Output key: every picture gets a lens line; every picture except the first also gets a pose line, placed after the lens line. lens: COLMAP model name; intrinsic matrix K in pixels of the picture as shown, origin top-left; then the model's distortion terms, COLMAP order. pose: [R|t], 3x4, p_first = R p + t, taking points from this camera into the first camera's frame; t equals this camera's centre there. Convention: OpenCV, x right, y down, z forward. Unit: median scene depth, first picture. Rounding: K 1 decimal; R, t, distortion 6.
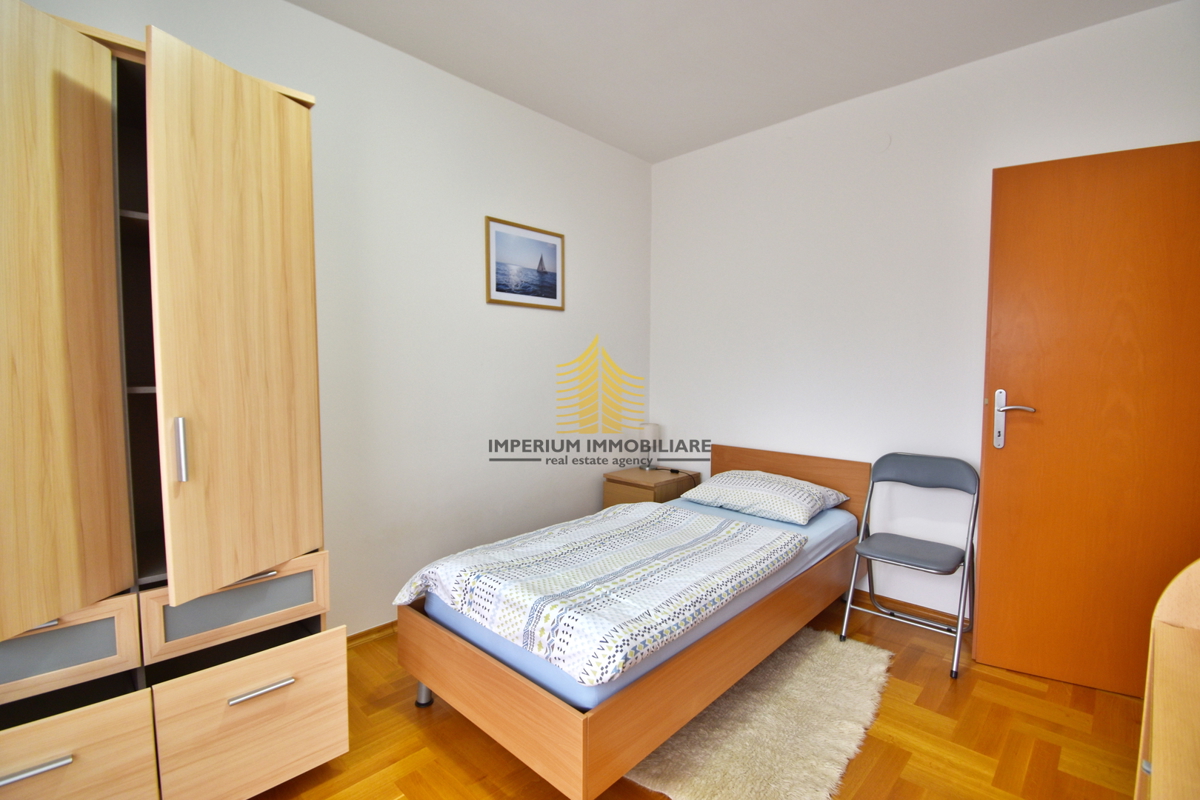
lens RADIAL K [[534.4, 0, 606.3], [0, 534.4, 401.5], [0, 0, 1]] dist [-0.012416, -0.007112]
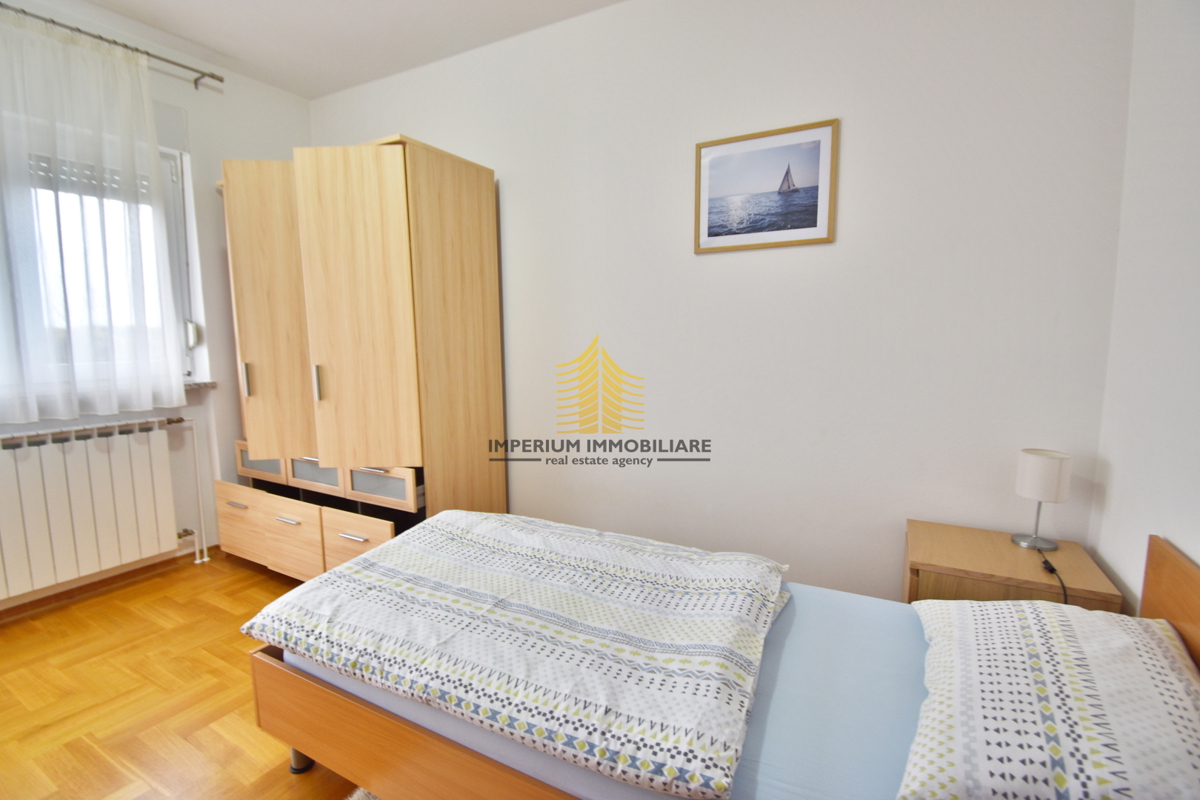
lens RADIAL K [[534.4, 0, 606.1], [0, 534.4, 402.4], [0, 0, 1]] dist [-0.012416, -0.007112]
pose [[0.266055, 0.111036, -0.957541, 0.540539], [-0.052911, 0.993528, 0.100508, -0.034773], [0.962505, 0.023924, 0.270209, 0.653483]]
